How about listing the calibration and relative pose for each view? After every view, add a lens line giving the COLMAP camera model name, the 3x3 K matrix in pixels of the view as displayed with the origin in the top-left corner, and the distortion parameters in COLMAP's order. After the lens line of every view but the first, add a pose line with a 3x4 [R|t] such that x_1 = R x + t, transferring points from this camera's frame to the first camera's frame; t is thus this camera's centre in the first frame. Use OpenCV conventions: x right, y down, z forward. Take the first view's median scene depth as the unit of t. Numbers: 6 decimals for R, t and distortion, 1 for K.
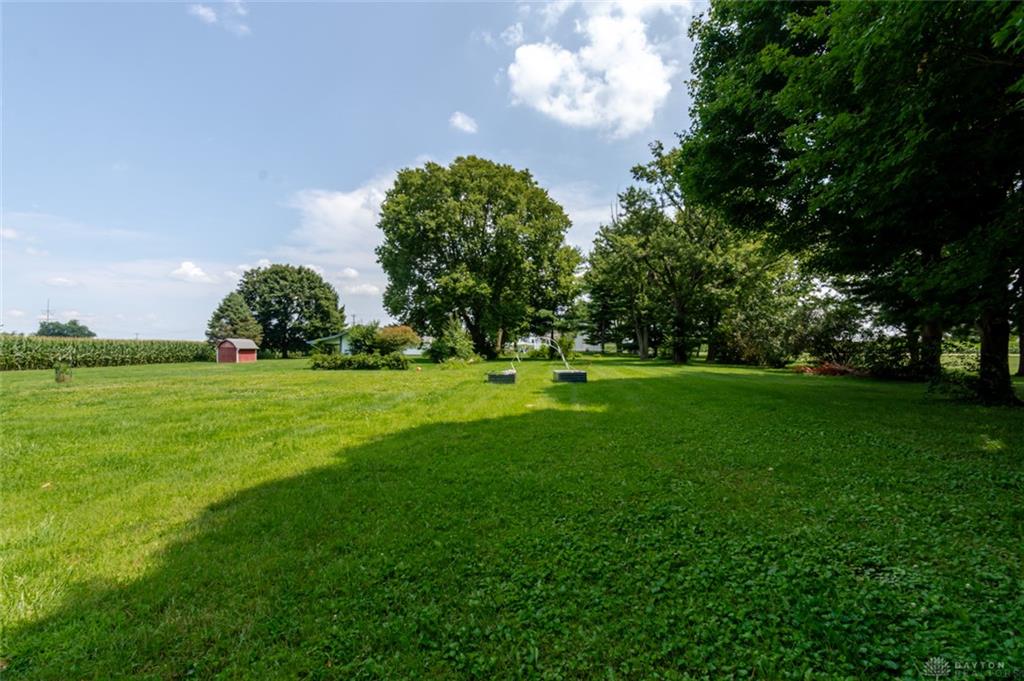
lens RADIAL K [[443.3, 0, 512.0], [0, 443.3, 340.5], [0, 0, 1]] dist [-0.066683, 0.000231]
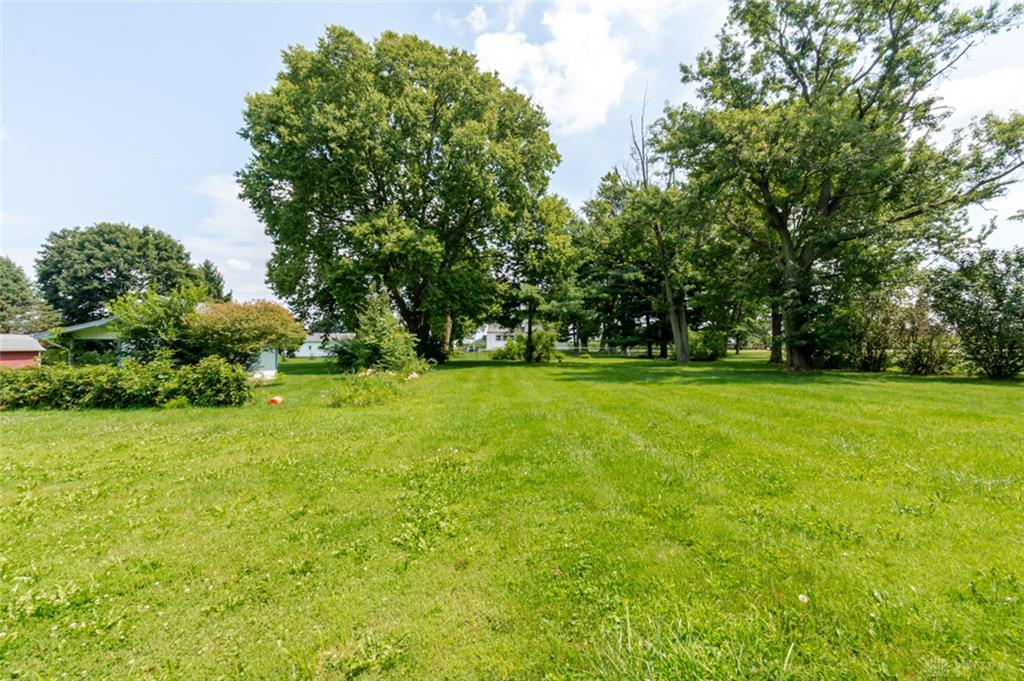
lens RADIAL K [[443.3, 0, 512.0], [0, 443.3, 340.5], [0, 0, 1]] dist [-0.066683, 0.000231]
pose [[0.989453, -0.010275, 0.144493, -0.037721], [0.010030, 0.999947, 0.002427, 0.008048], [-0.144510, -0.000952, 0.989503, 0.364591]]
